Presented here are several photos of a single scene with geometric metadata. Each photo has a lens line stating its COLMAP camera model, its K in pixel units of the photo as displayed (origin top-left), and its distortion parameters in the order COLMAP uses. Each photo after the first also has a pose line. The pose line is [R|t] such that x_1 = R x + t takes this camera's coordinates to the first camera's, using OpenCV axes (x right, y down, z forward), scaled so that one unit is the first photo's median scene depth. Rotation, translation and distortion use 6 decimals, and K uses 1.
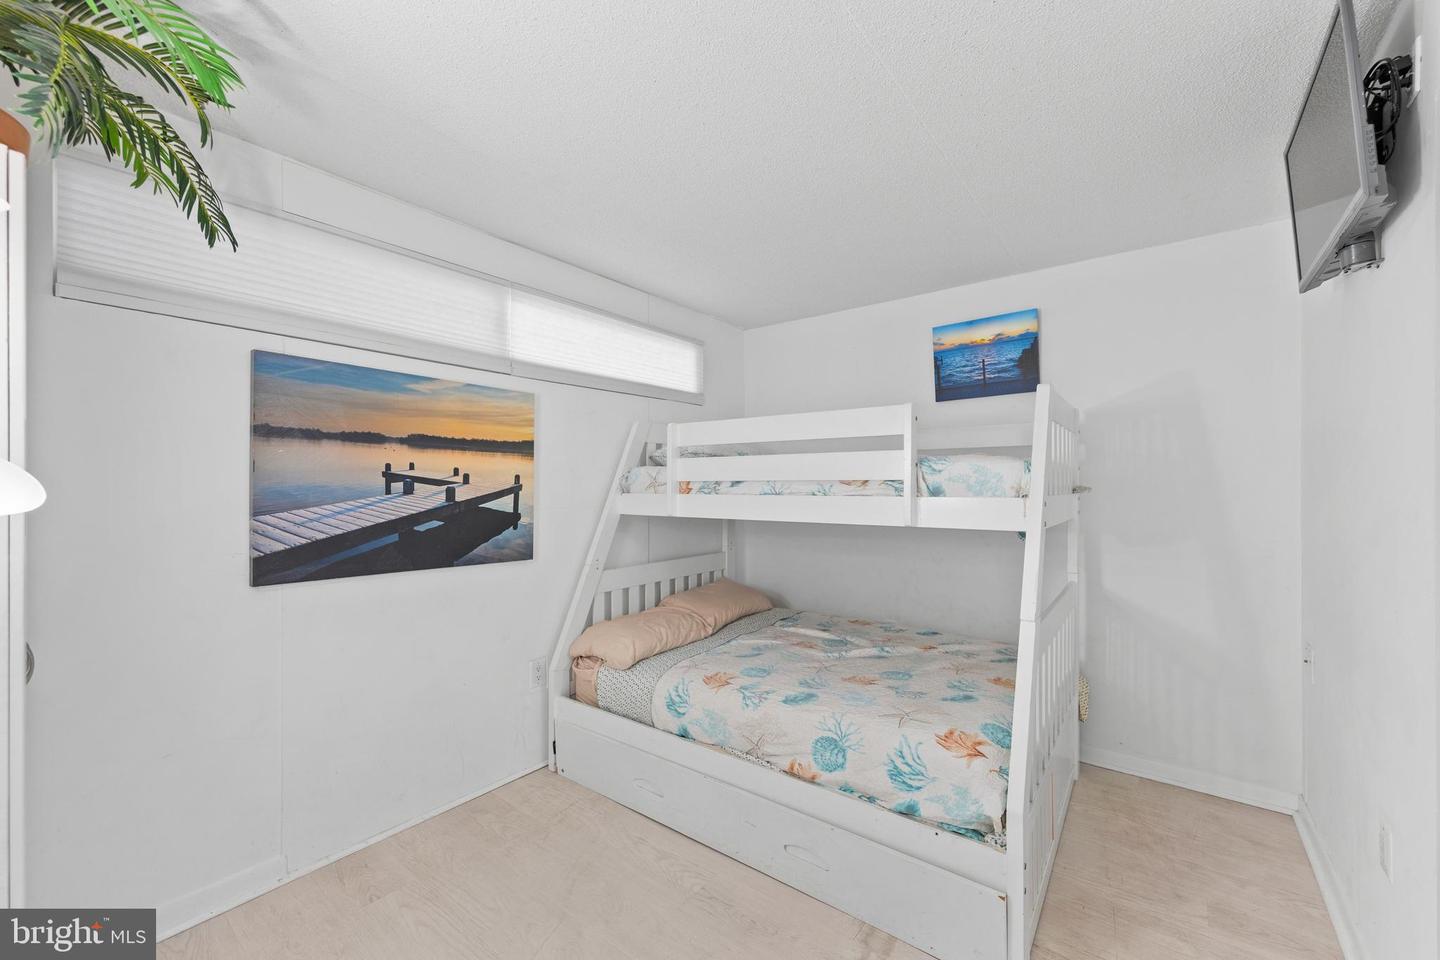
lens RADIAL K [[573.5, 0, 726.4], [0, 573.5, 487.4], [0, 0, 1]] dist [0.007644, -0.000781]
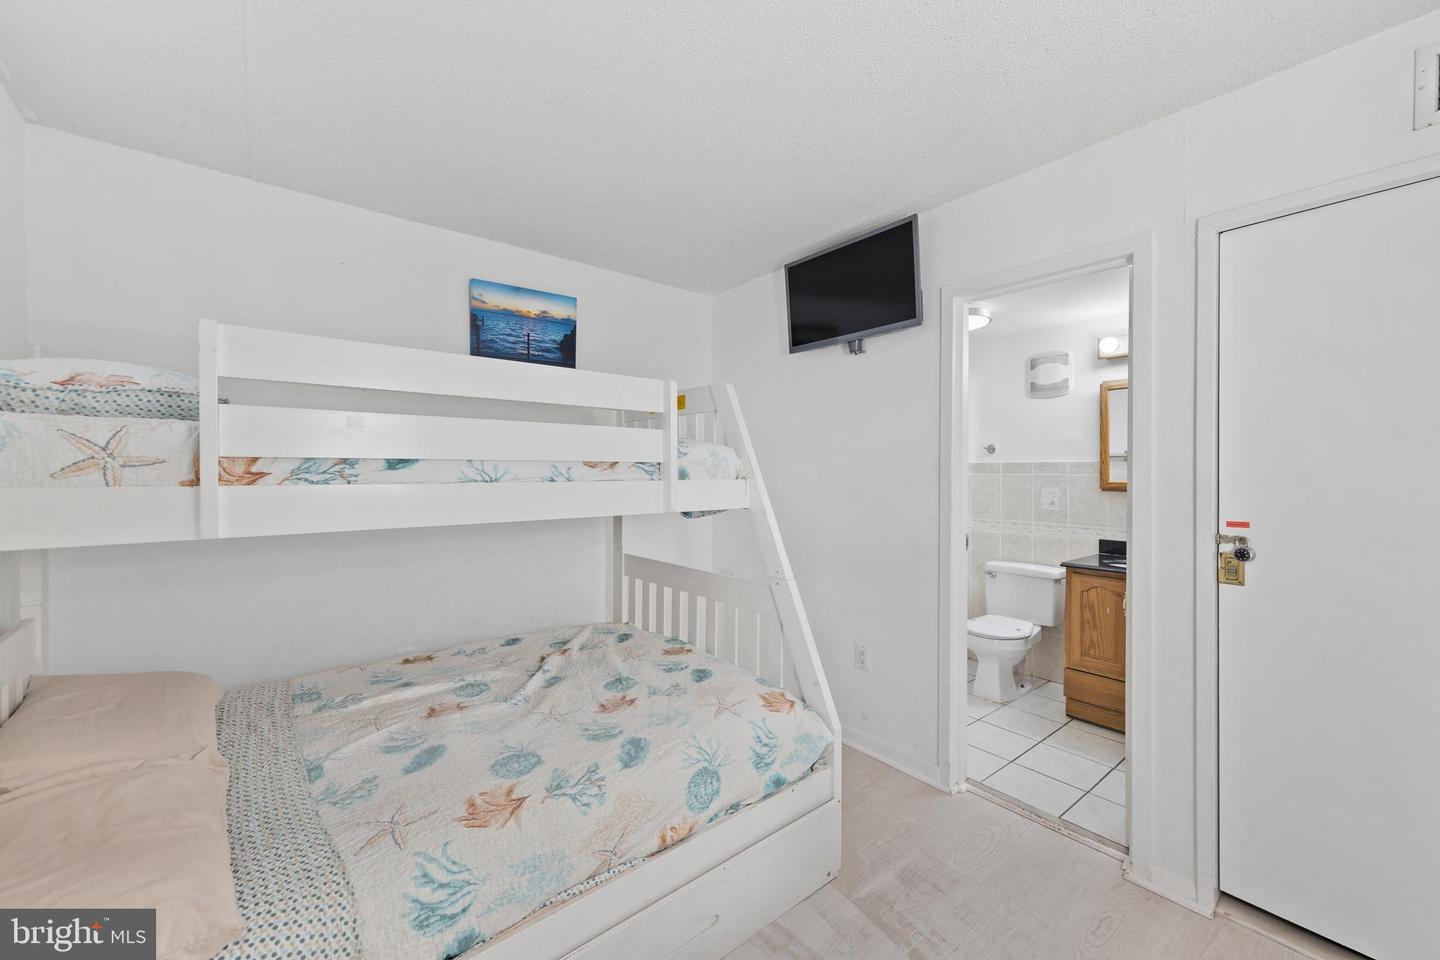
lens RADIAL K [[573.5, 0, 715.7], [0, 573.5, 472.2], [0, 0, 1]] dist [0.007644, -0.000781]
pose [[0.218577, -0.003253, 0.975814, -0.526641], [-0.000044, 0.999994, 0.003343, -0.000235], [-0.975820, -0.000774, 0.218575, 0.663483]]
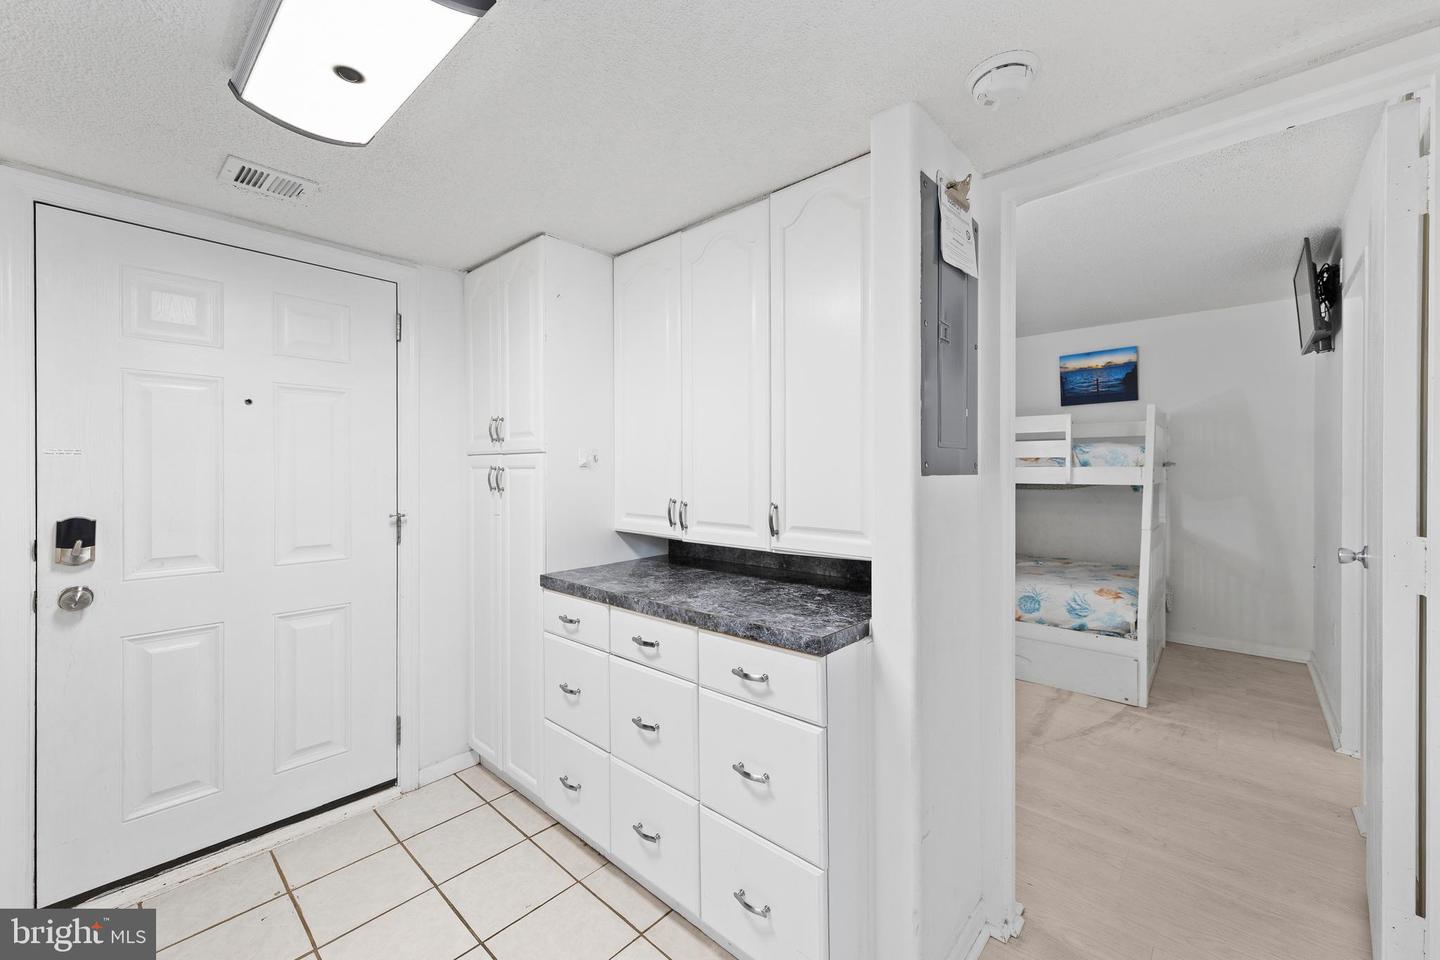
lens RADIAL K [[573.5, 0, 719.2], [0, 573.5, 473.4], [0, 0, 1]] dist [0.007644, -0.000781]
pose [[0.997032, 0.002807, -0.076942, -0.564033], [-0.002542, 0.999990, 0.003543, 0.030255], [0.076952, -0.003337, 0.997029, -0.772308]]
